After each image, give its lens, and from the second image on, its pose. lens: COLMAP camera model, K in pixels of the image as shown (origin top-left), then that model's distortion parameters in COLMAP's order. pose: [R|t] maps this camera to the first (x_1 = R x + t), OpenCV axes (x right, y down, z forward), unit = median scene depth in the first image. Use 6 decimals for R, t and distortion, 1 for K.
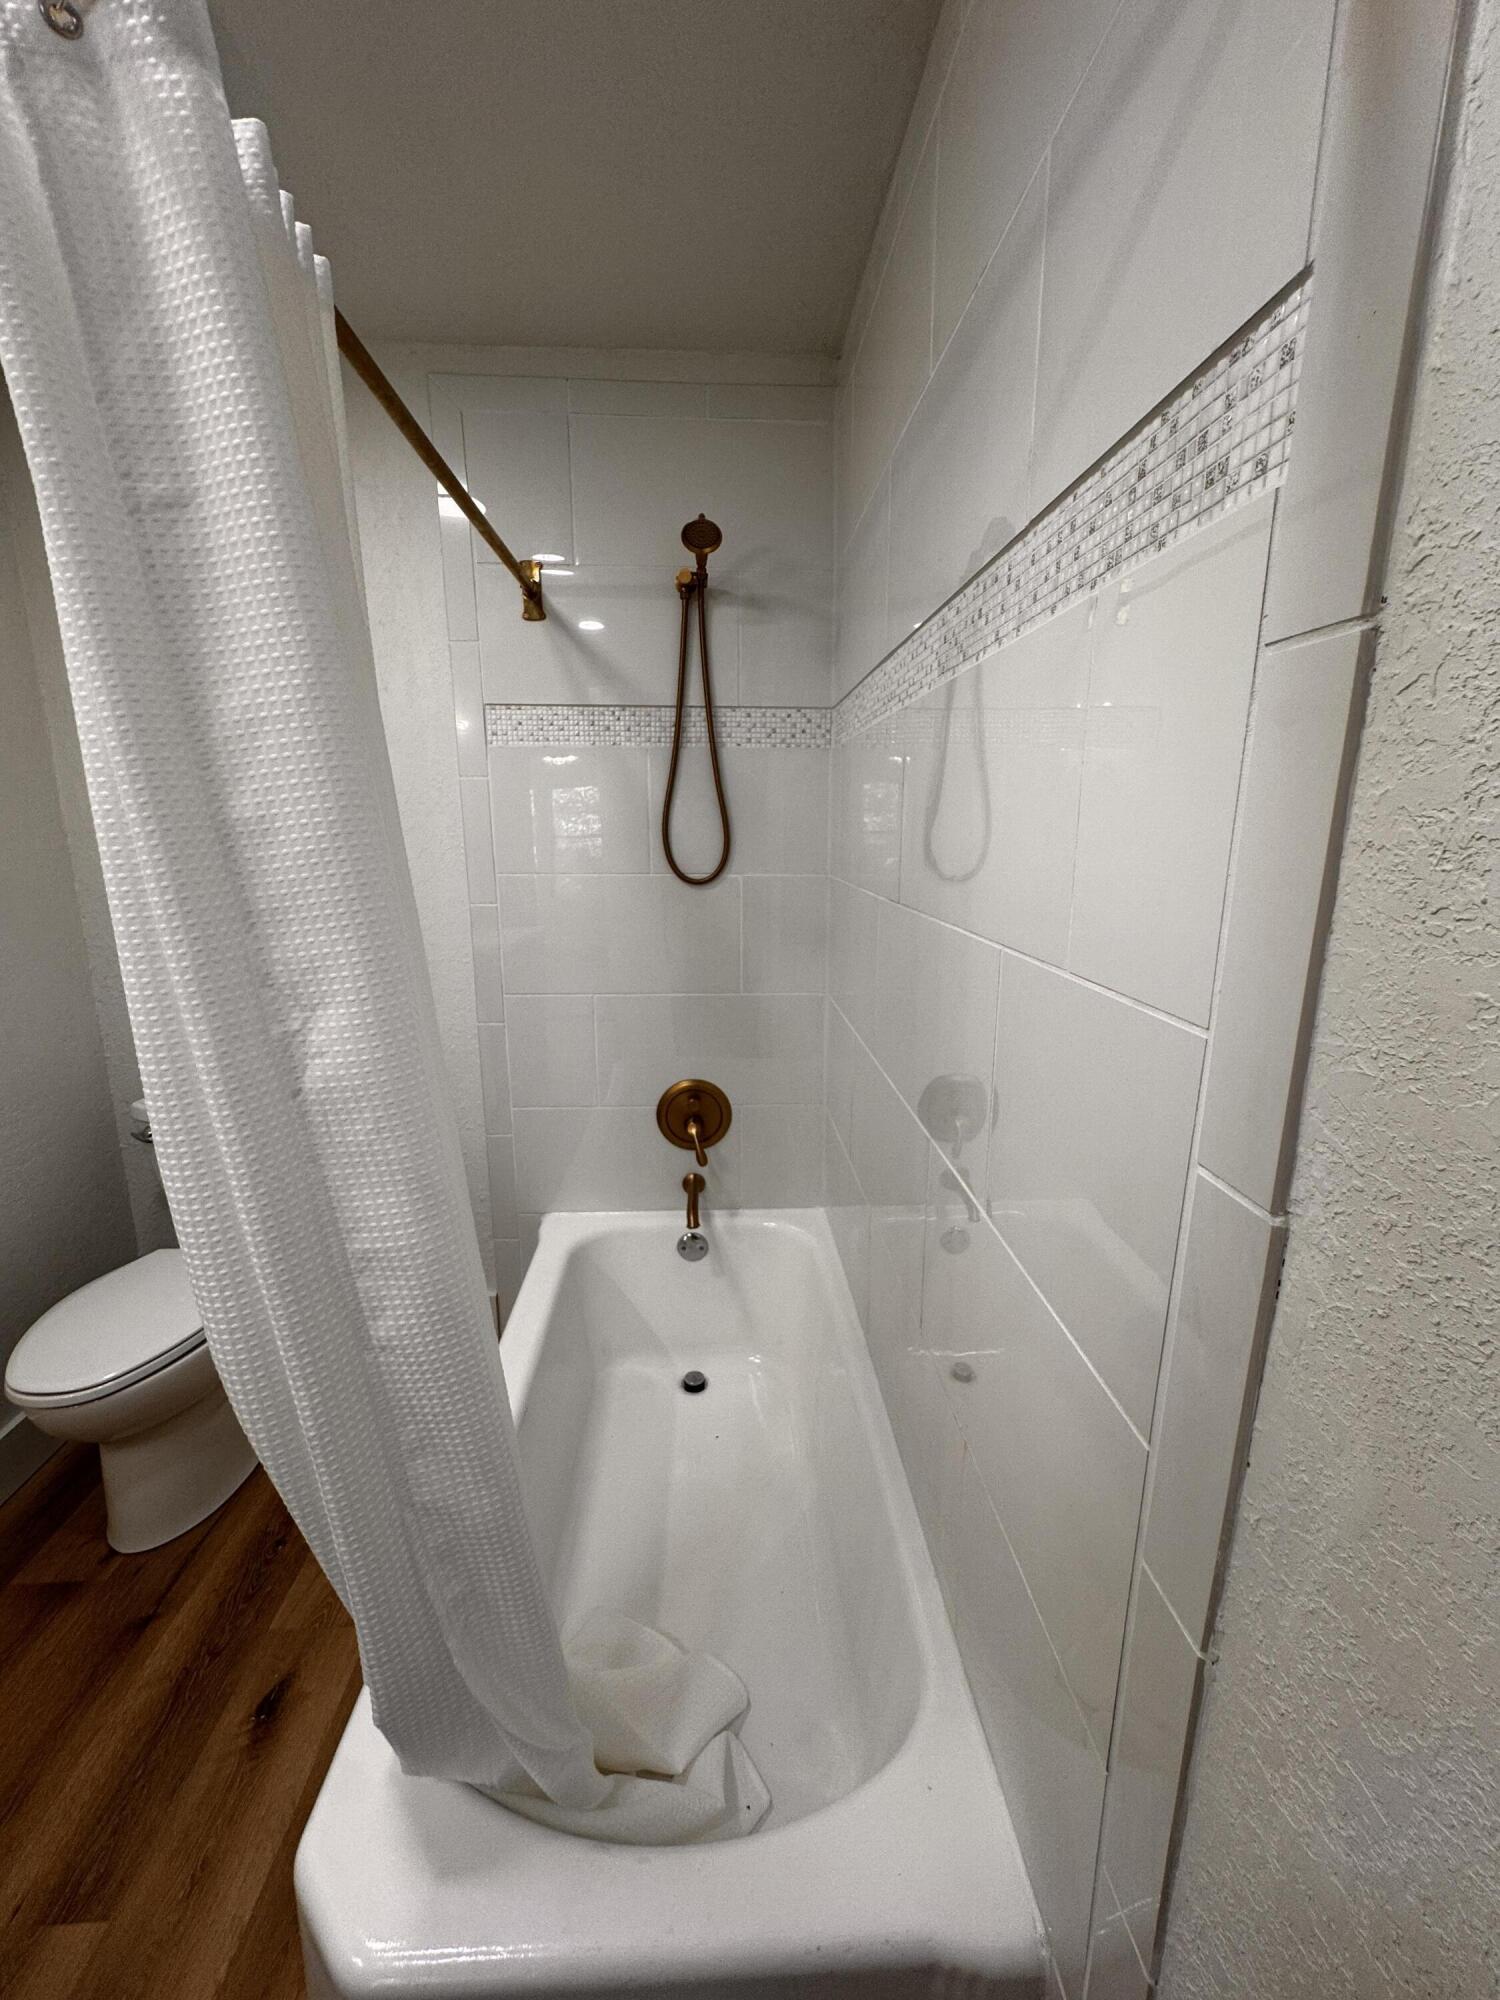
lens RADIAL K [[798.1, 0, 742.5], [0, 798.1, 986.7], [0, 0, 1]] dist [-0.003543, 0.000613]
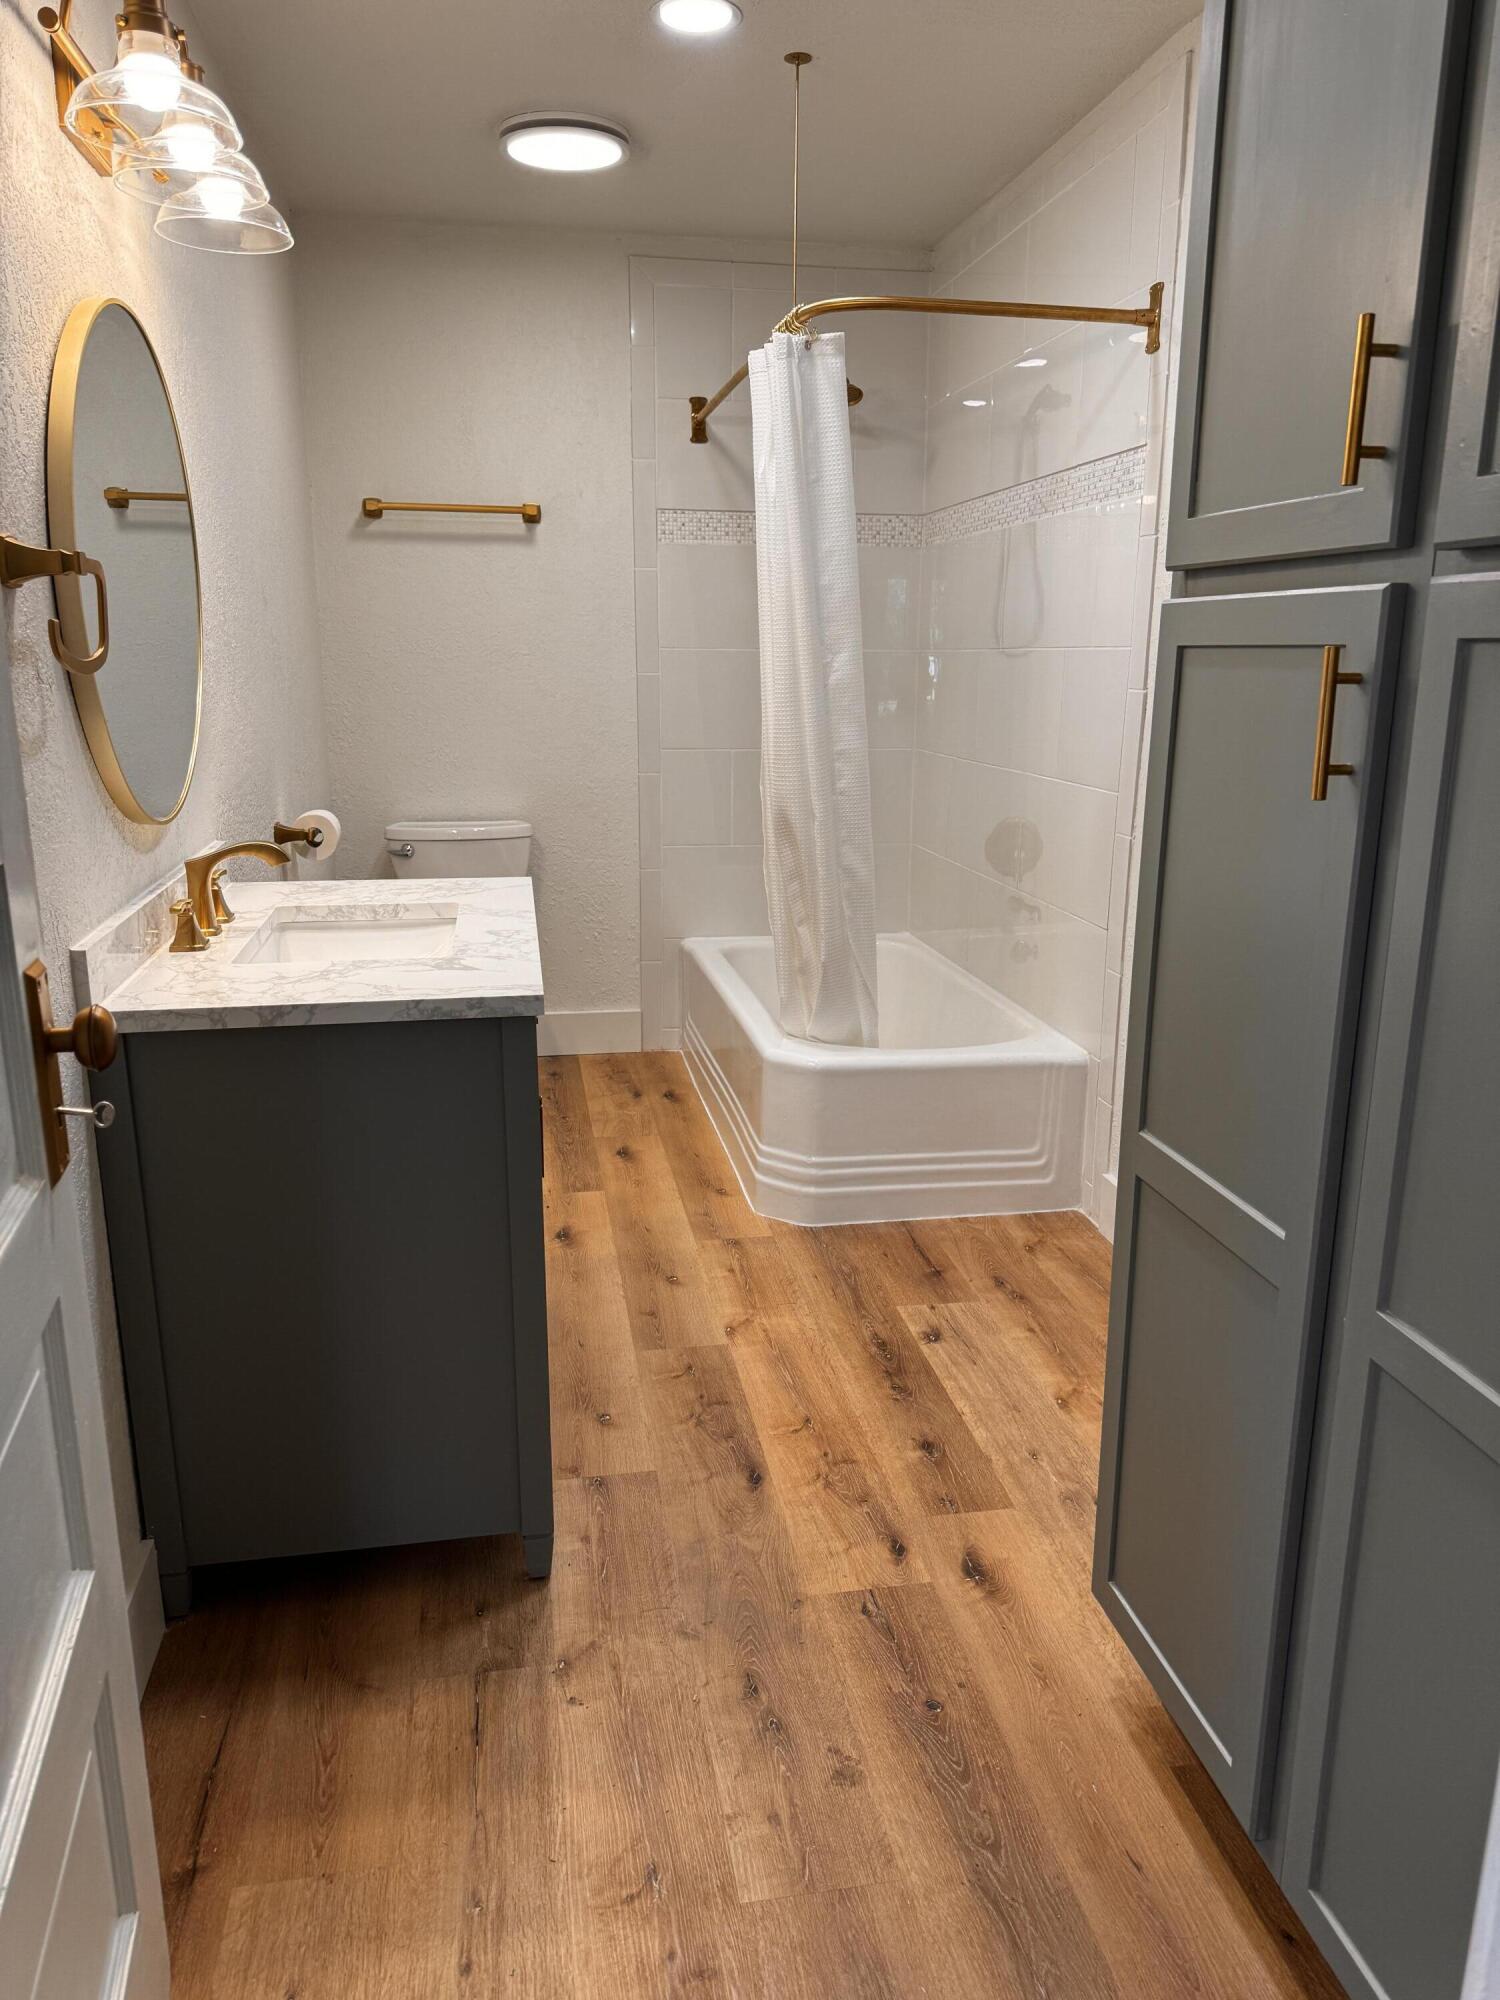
lens RADIAL K [[1378.1, 0, 749.1], [0, 1378.1, 1007.7], [0, 0, 1]] dist [-0.000457, 0.000893]
pose [[0.992491, -0.029896, 0.118610, -0.648901], [0.023569, 0.998242, 0.054389, 0.448215], [-0.120027, -0.051186, 0.991450, -1.719659]]
